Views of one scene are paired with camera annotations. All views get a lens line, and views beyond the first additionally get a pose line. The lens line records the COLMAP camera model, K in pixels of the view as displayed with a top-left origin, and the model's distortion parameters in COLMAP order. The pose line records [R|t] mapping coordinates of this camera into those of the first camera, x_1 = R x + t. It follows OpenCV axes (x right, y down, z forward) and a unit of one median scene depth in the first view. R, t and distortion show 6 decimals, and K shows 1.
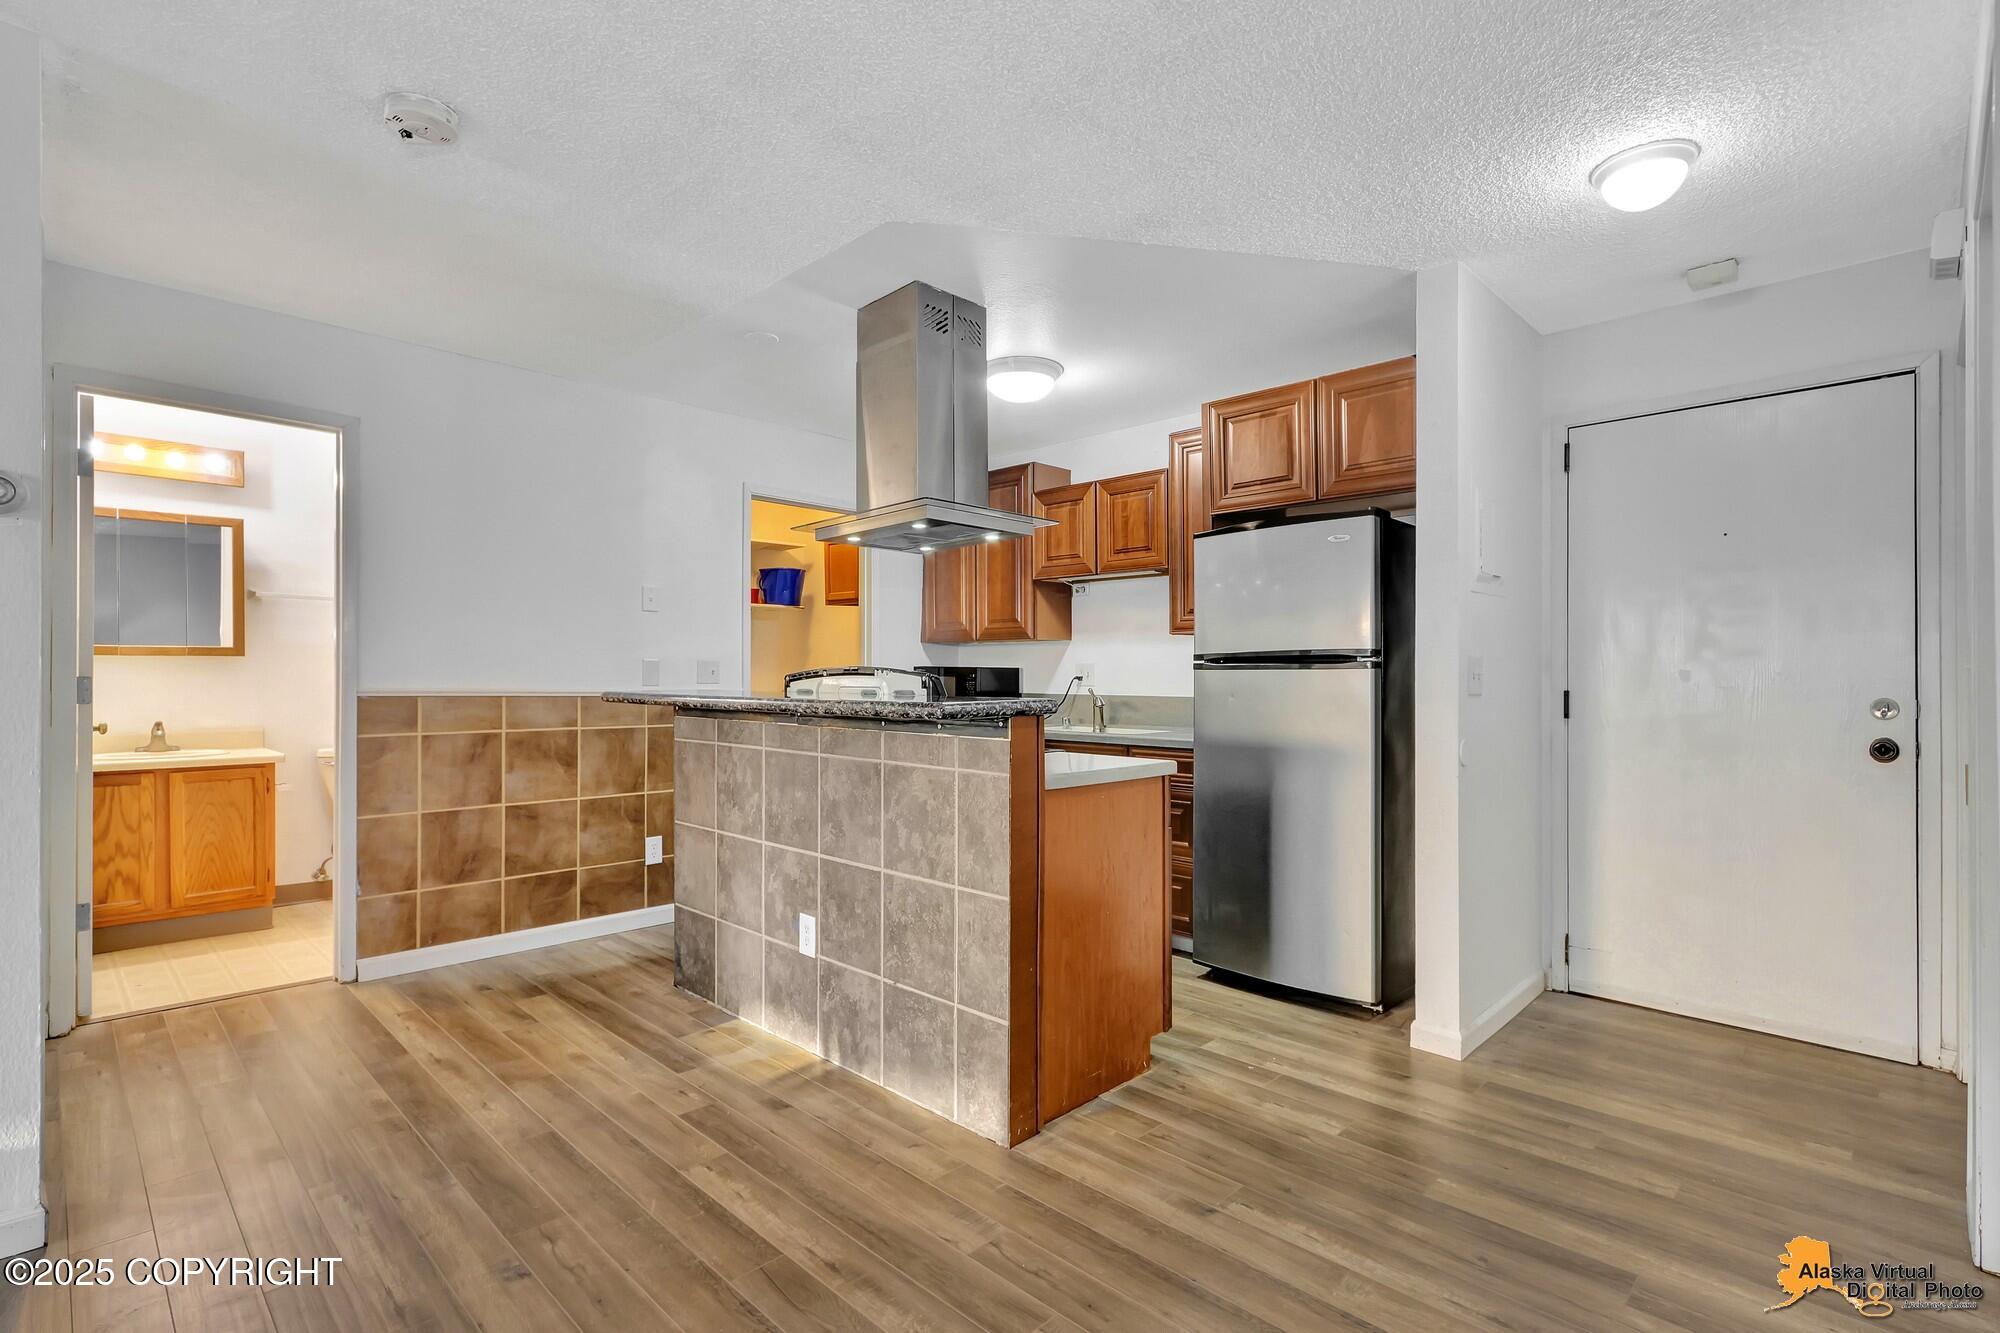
lens RADIAL K [[938.5, 0, 1000.0], [0, 938.5, 666.5], [0, 0, 1]] dist [0.014043, -0.000315]
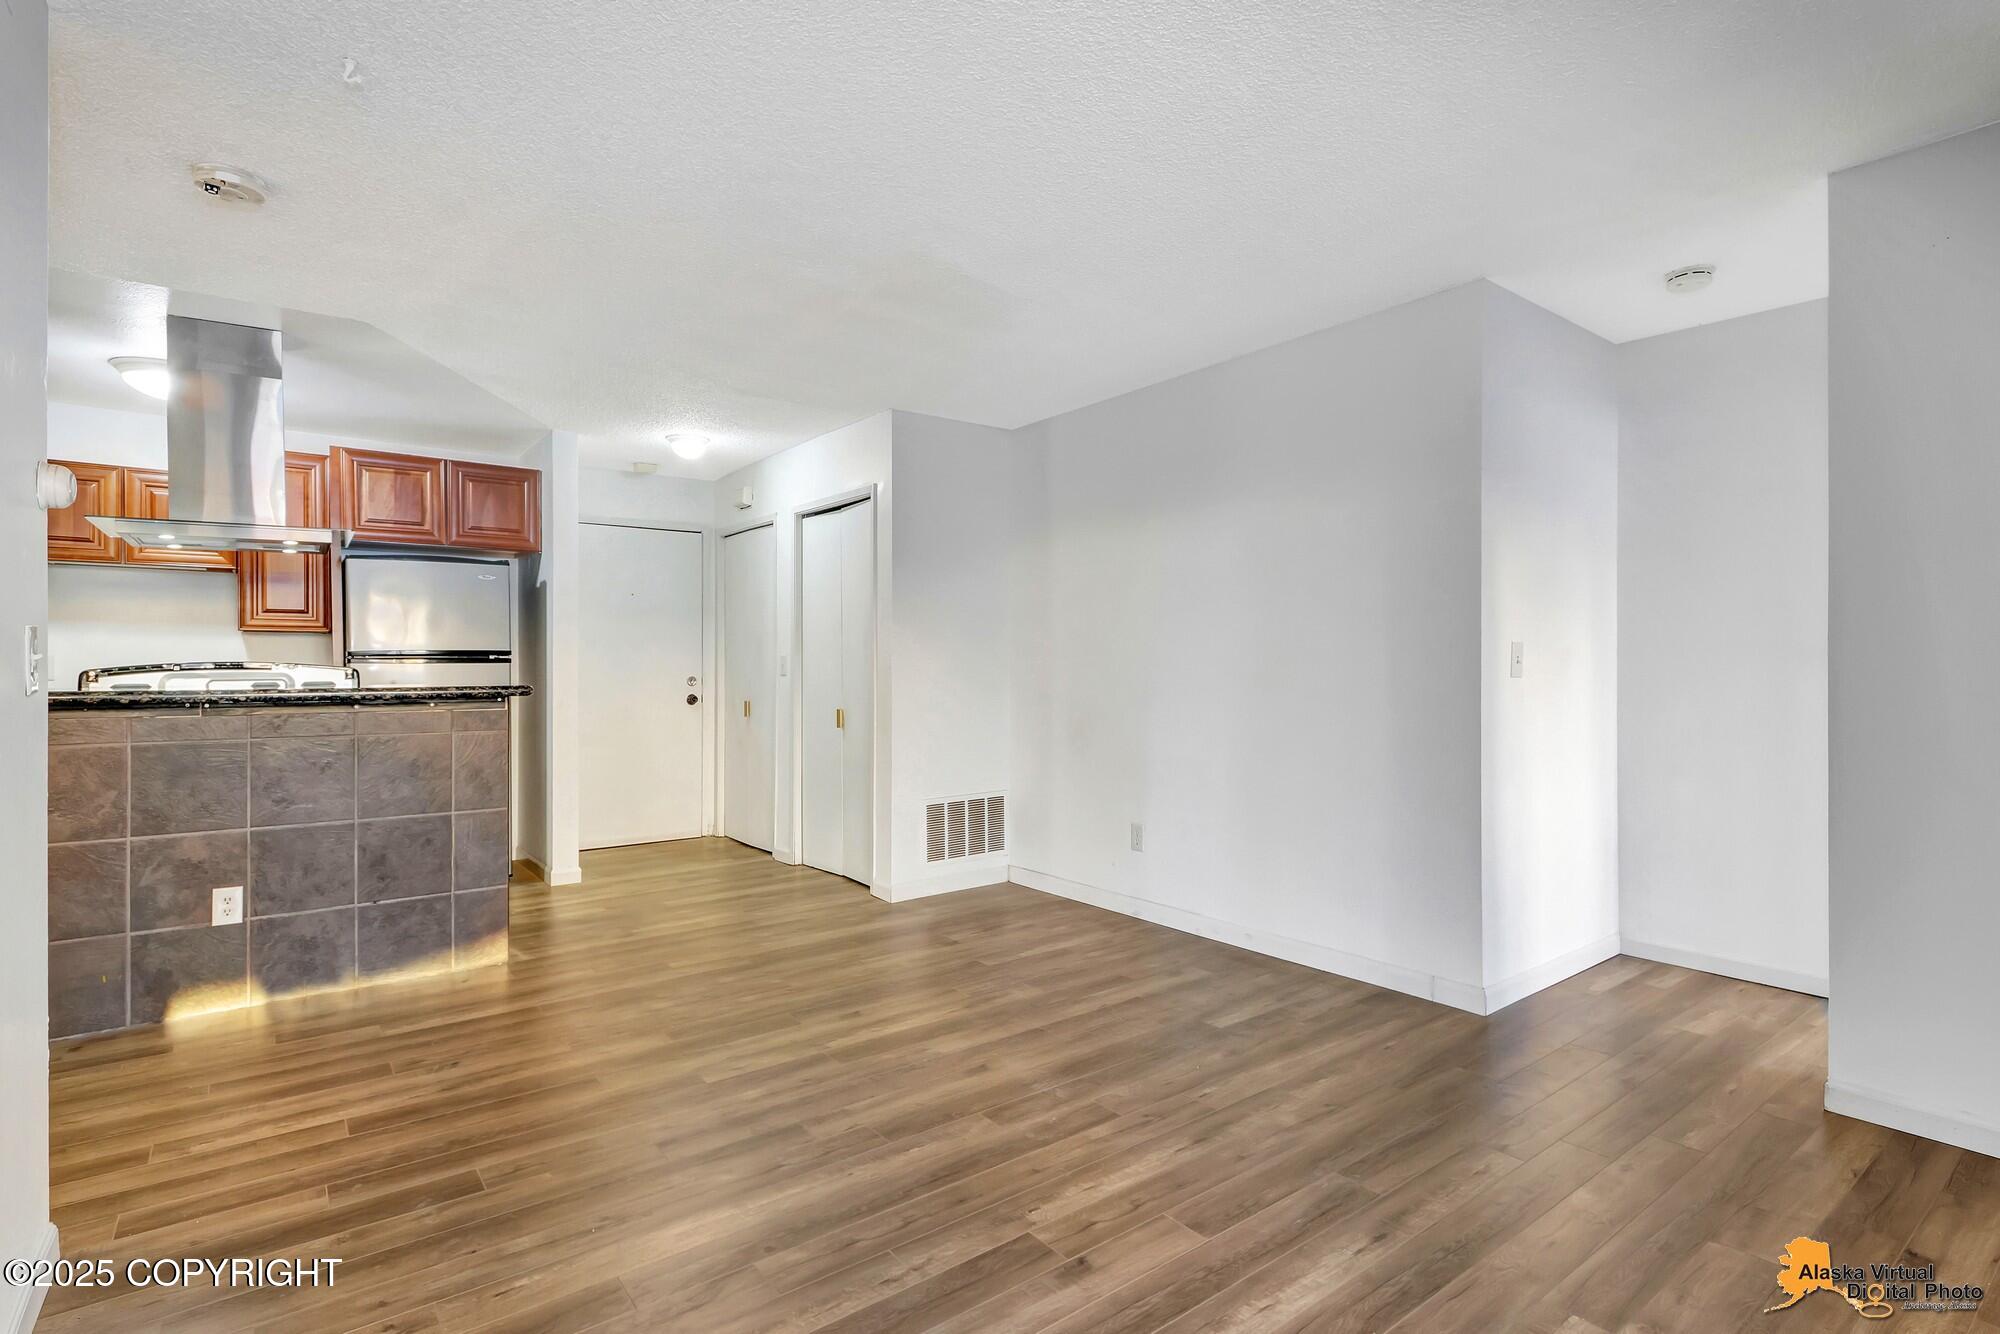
lens RADIAL K [[1002.0, 0, 1000.0], [0, 1002.0, 667.0], [0, 0, 1]] dist [0.016328, -0.000220]
pose [[0.136795, -0.003167, 0.990594, -1.128194], [-0.007620, 0.999962, 0.004249, -0.004636], [-0.990570, -0.008129, 0.136765, -0.048220]]
